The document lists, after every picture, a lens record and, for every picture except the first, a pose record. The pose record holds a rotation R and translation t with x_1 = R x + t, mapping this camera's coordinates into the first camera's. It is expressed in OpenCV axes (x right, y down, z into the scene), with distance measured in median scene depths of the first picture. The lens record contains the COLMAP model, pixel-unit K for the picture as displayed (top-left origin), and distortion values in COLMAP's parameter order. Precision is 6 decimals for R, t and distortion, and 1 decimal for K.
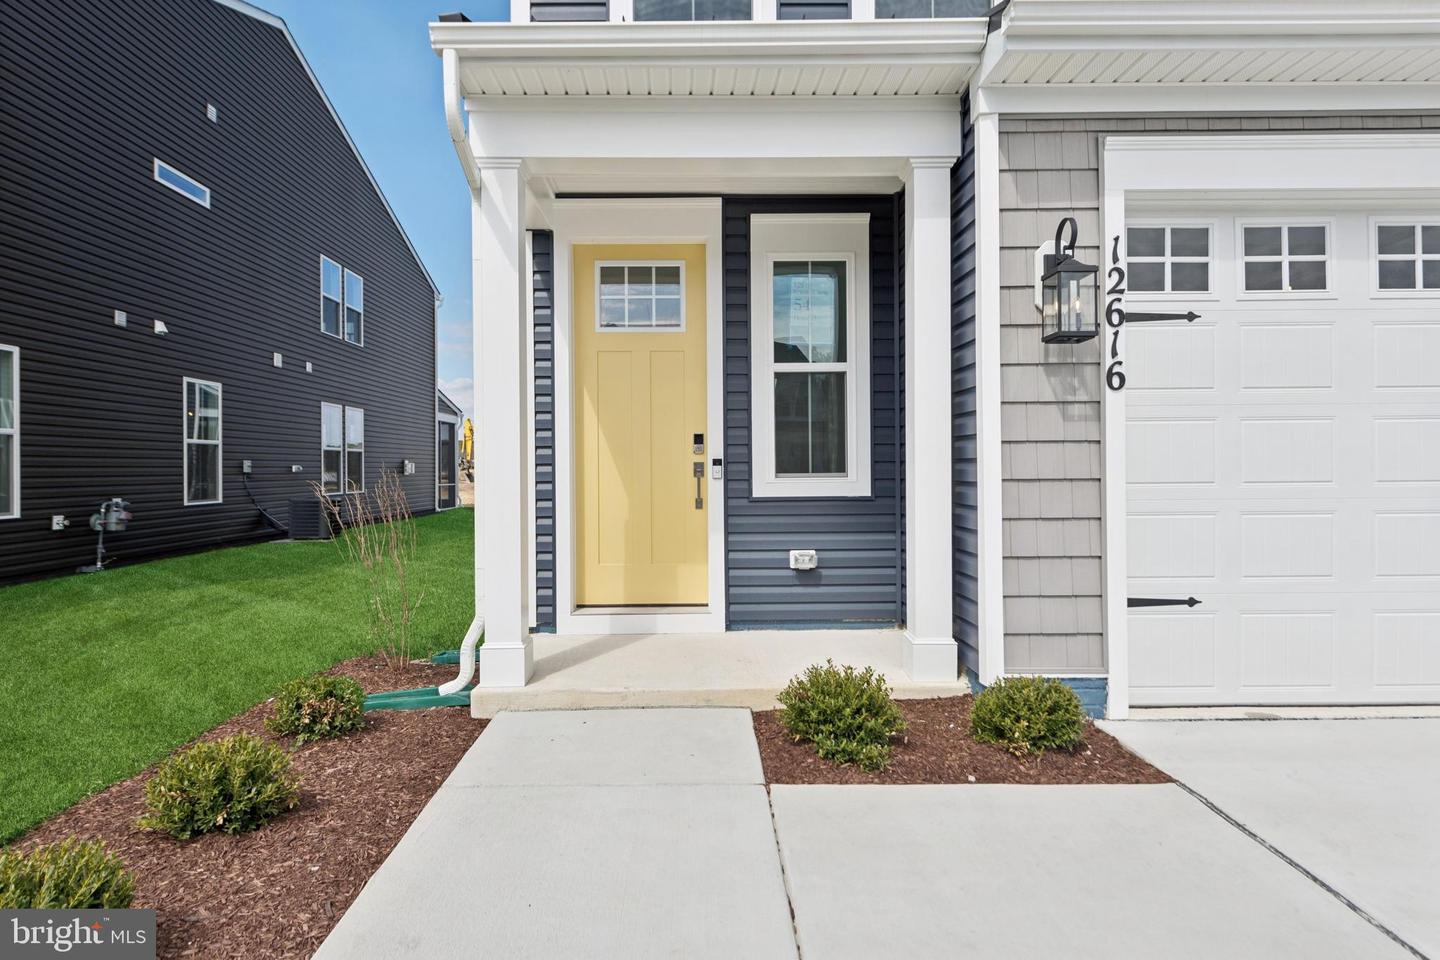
lens RADIAL K [[833.3, 0, 702.4], [0, 833.3, 446.3], [0, 0, 1]] dist [0.008447, 0.000241]
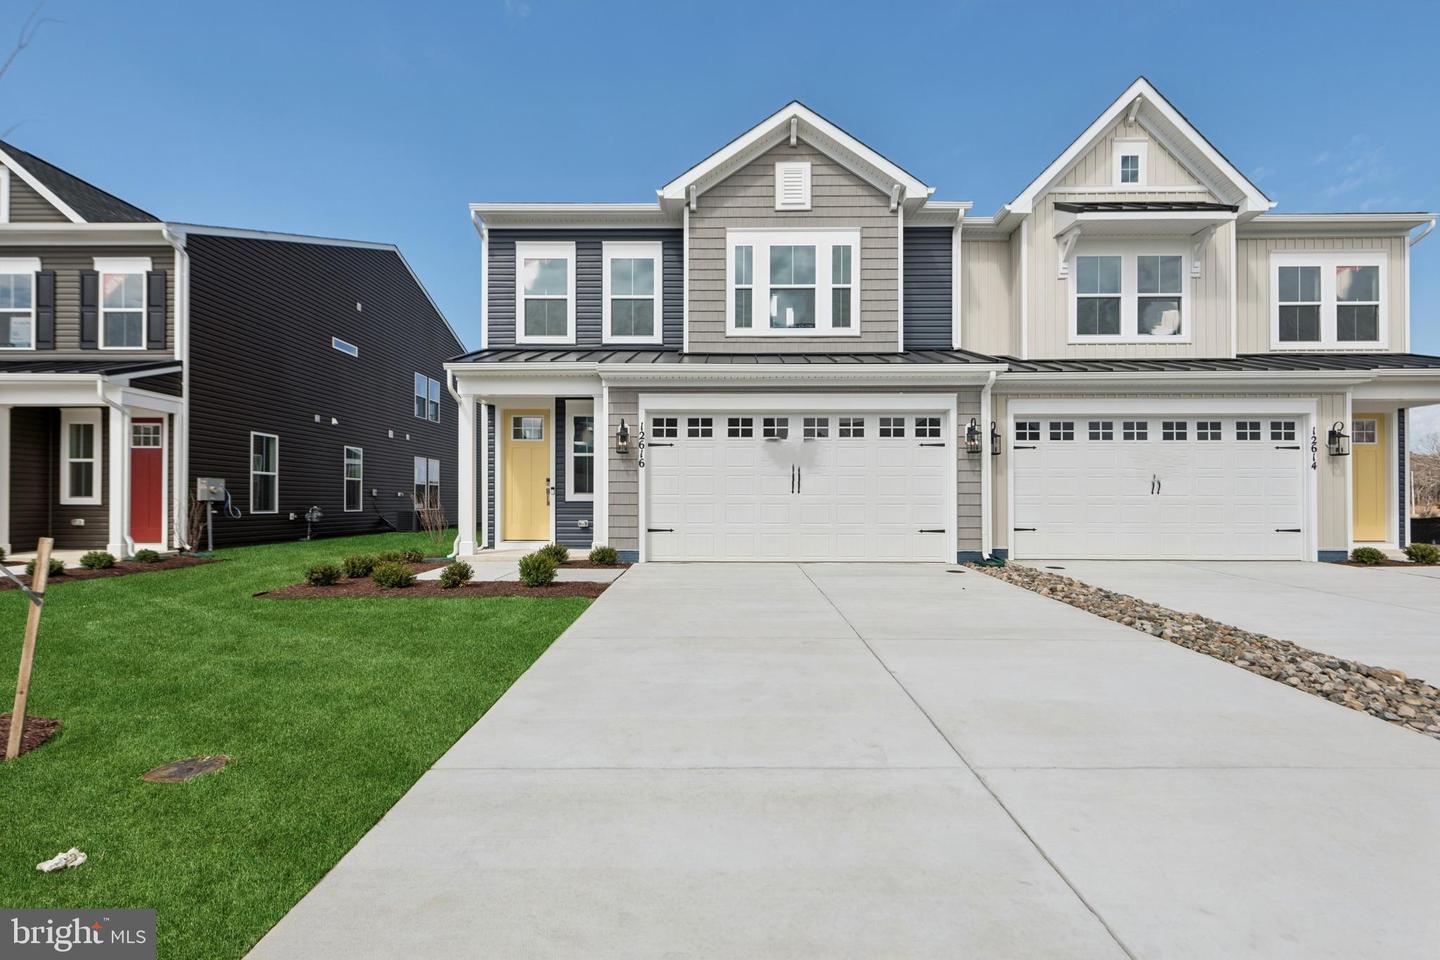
lens RADIAL K [[703.1, 0, 721.0], [0, 703.1, 484.7], [0, 0, 1]] dist [0.000465, 0.000051]
pose [[0.999779, 0.008375, -0.019280, 0.385093], [-0.008379, 0.999965, -0.000133, 0.001084], [0.019278, 0.000295, 0.999814, -0.827160]]
